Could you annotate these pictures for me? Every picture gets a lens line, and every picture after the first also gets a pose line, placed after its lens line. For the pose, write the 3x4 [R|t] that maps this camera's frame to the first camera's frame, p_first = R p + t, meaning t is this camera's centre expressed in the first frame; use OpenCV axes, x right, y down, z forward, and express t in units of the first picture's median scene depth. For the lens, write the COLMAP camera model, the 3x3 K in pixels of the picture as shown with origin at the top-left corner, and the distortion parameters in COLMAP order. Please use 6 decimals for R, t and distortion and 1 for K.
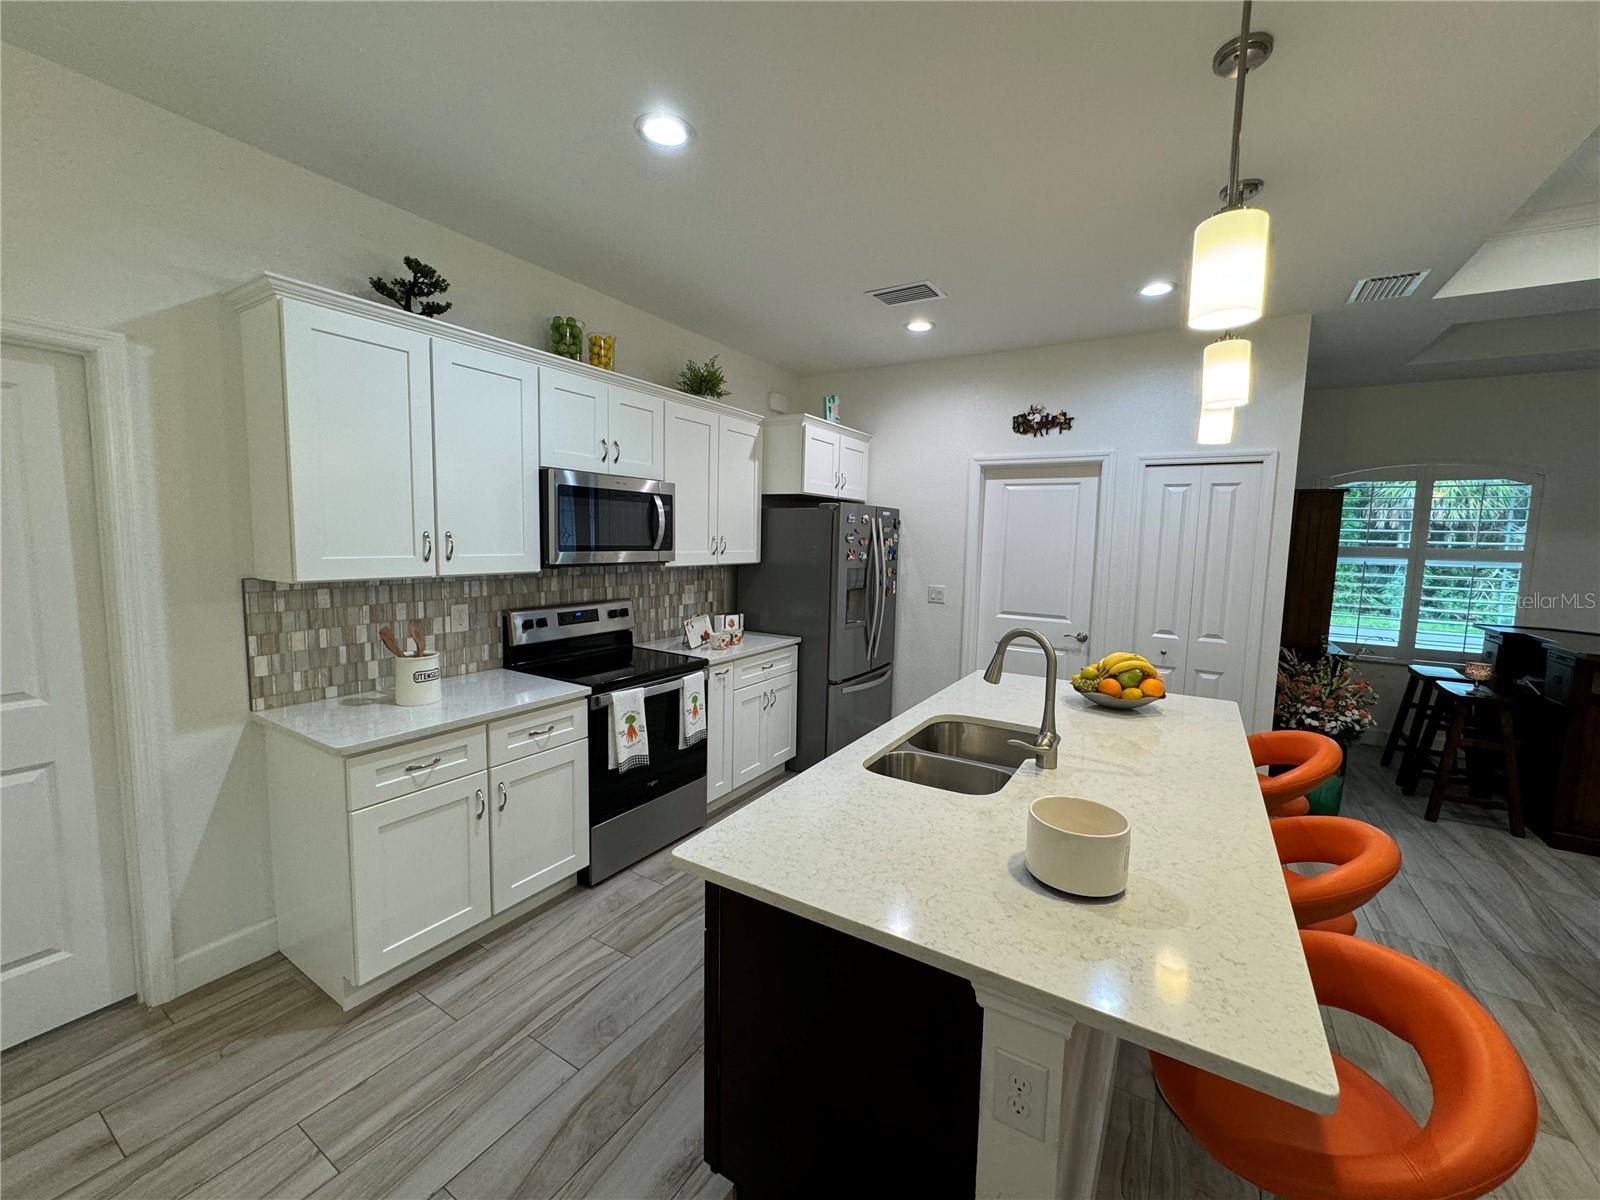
lens RADIAL K [[639.2, 0, 804.4], [0, 639.2, 593.9], [0, 0, 1]] dist [-0.001513, 0.000106]
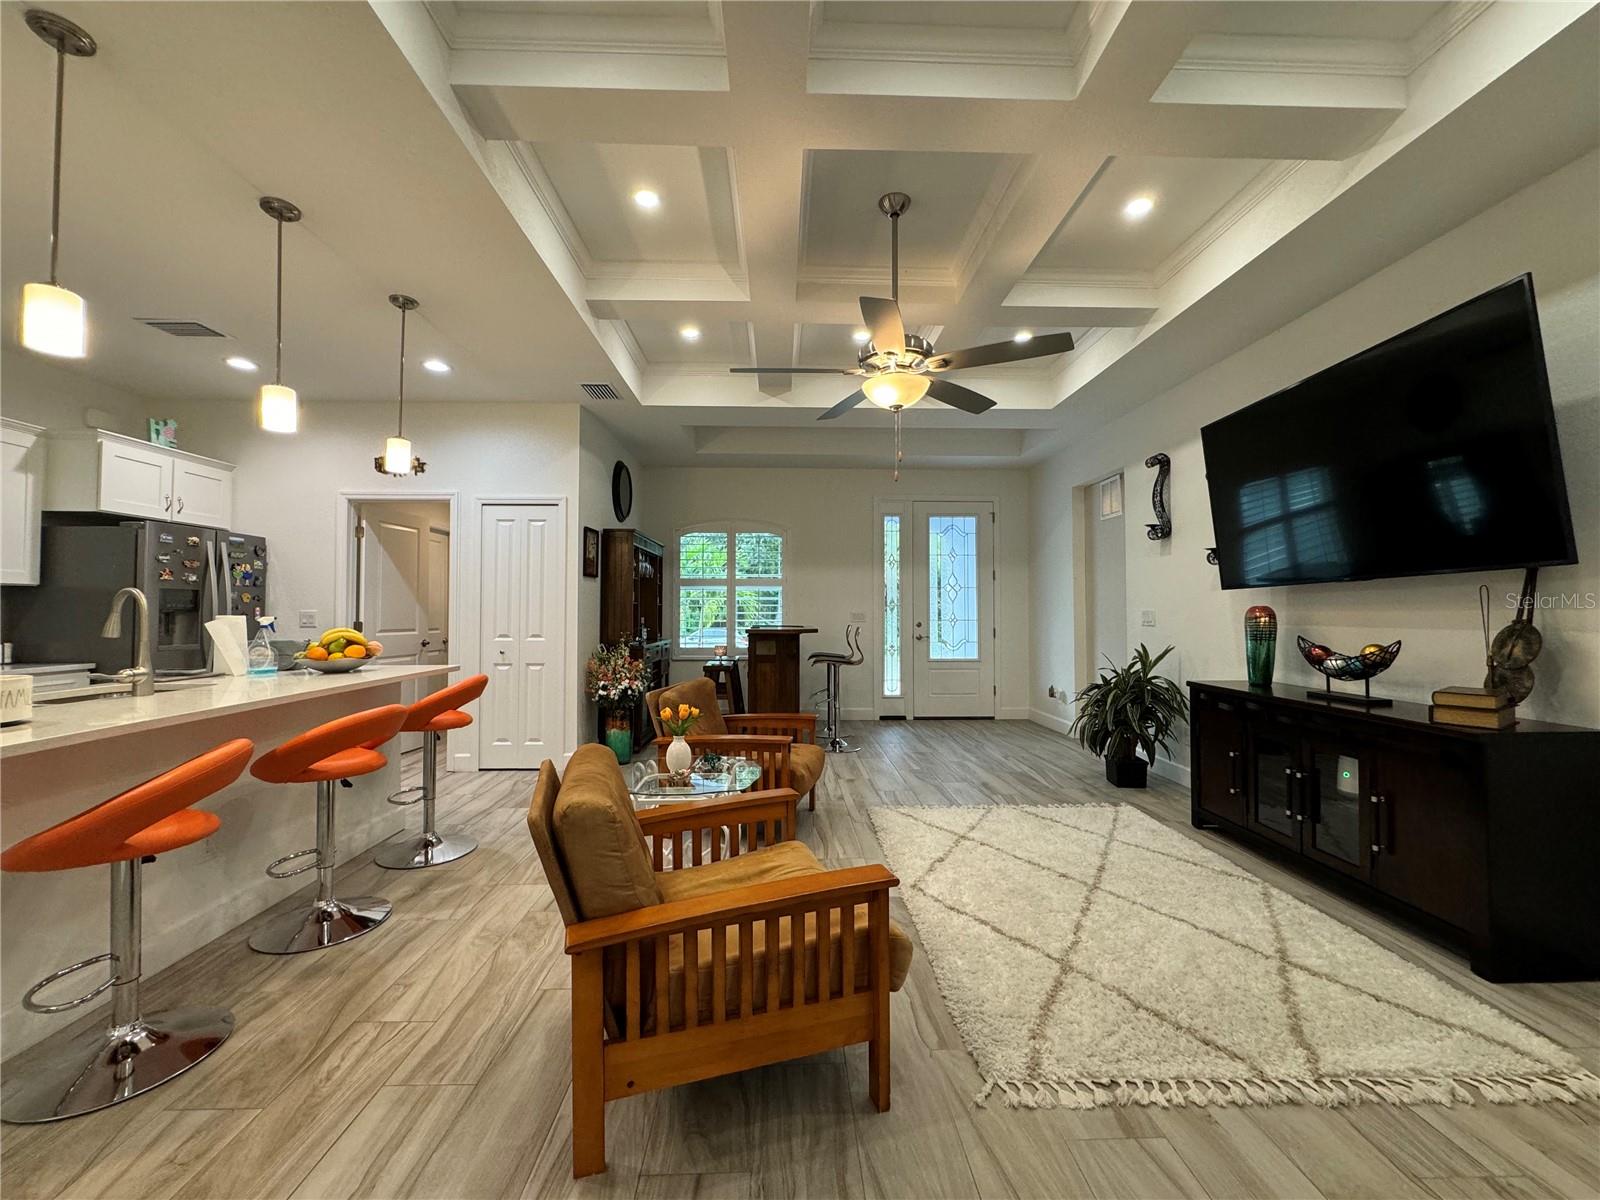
lens RADIAL K [[639.2, 0, 802.7], [0, 639.2, 595.1], [0, 0, 1]] dist [-0.001513, 0.000106]
pose [[0.834660, -0.009749, 0.550679, 0.355663], [0.069999, 0.993613, -0.088505, 0.127471], [-0.546299, 0.112419, 0.830012, -0.356747]]
